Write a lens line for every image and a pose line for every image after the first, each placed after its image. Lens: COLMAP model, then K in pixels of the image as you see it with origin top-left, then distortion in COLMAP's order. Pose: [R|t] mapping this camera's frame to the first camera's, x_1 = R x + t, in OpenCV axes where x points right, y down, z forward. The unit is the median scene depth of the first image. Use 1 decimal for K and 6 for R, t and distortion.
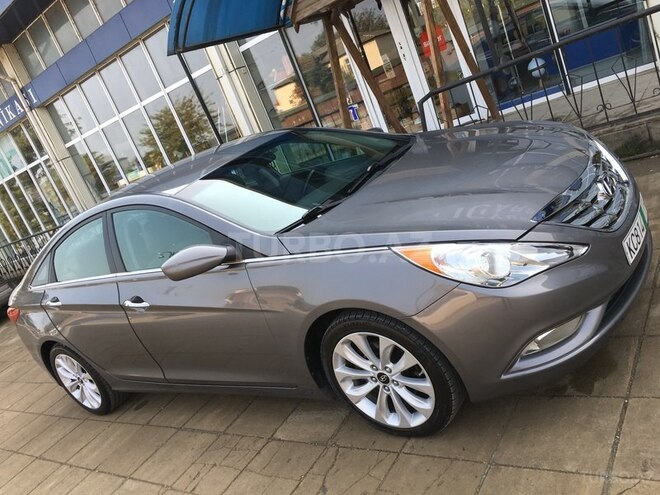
lens RADIAL K [[561.9, 0, 332.1], [0, 561.9, 247.5], [0, 0, 1]] dist [0.058871, -0.074405]
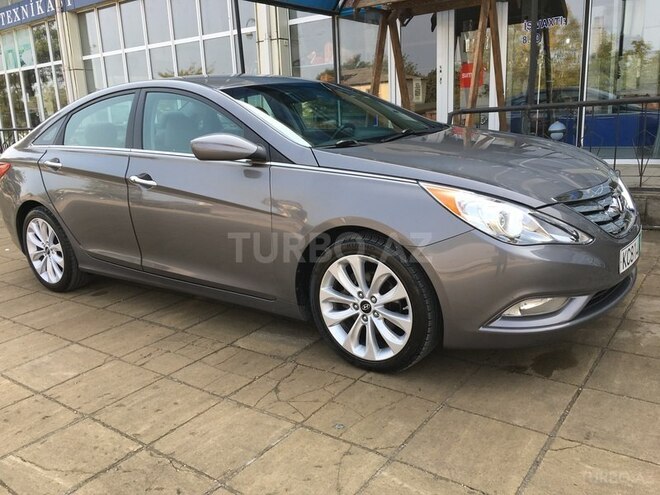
lens RADIAL K [[561.9, 0, 331.1], [0, 561.9, 248.2], [0, 0, 1]] dist [0.058871, -0.074405]
pose [[0.942984, 0.327567, 0.059000, -0.054015], [-0.325200, 0.944511, -0.046306, 0.162752], [-0.070894, 0.024479, 0.997183, -0.027084]]
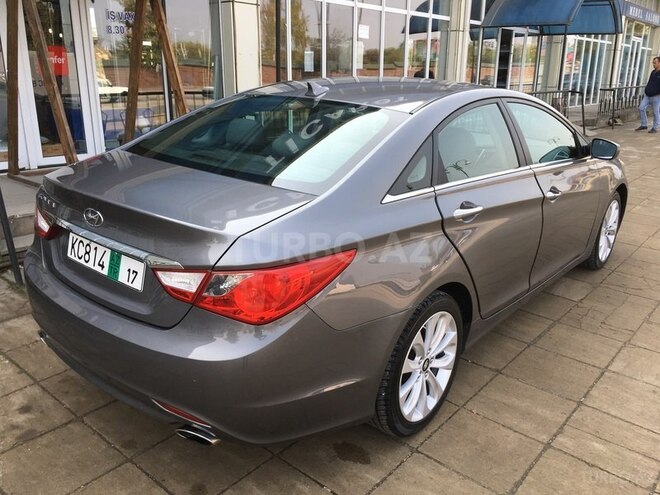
lens RADIAL K [[561.9, 0, 329.6], [0, 561.9, 245.4], [0, 0, 1]] dist [0.058871, -0.074405]
pose [[0.069906, 0.100755, 0.992452, -1.454474], [0.237571, 0.964579, -0.114659, 0.225871], [-0.968851, 0.243794, 0.043493, 1.466062]]
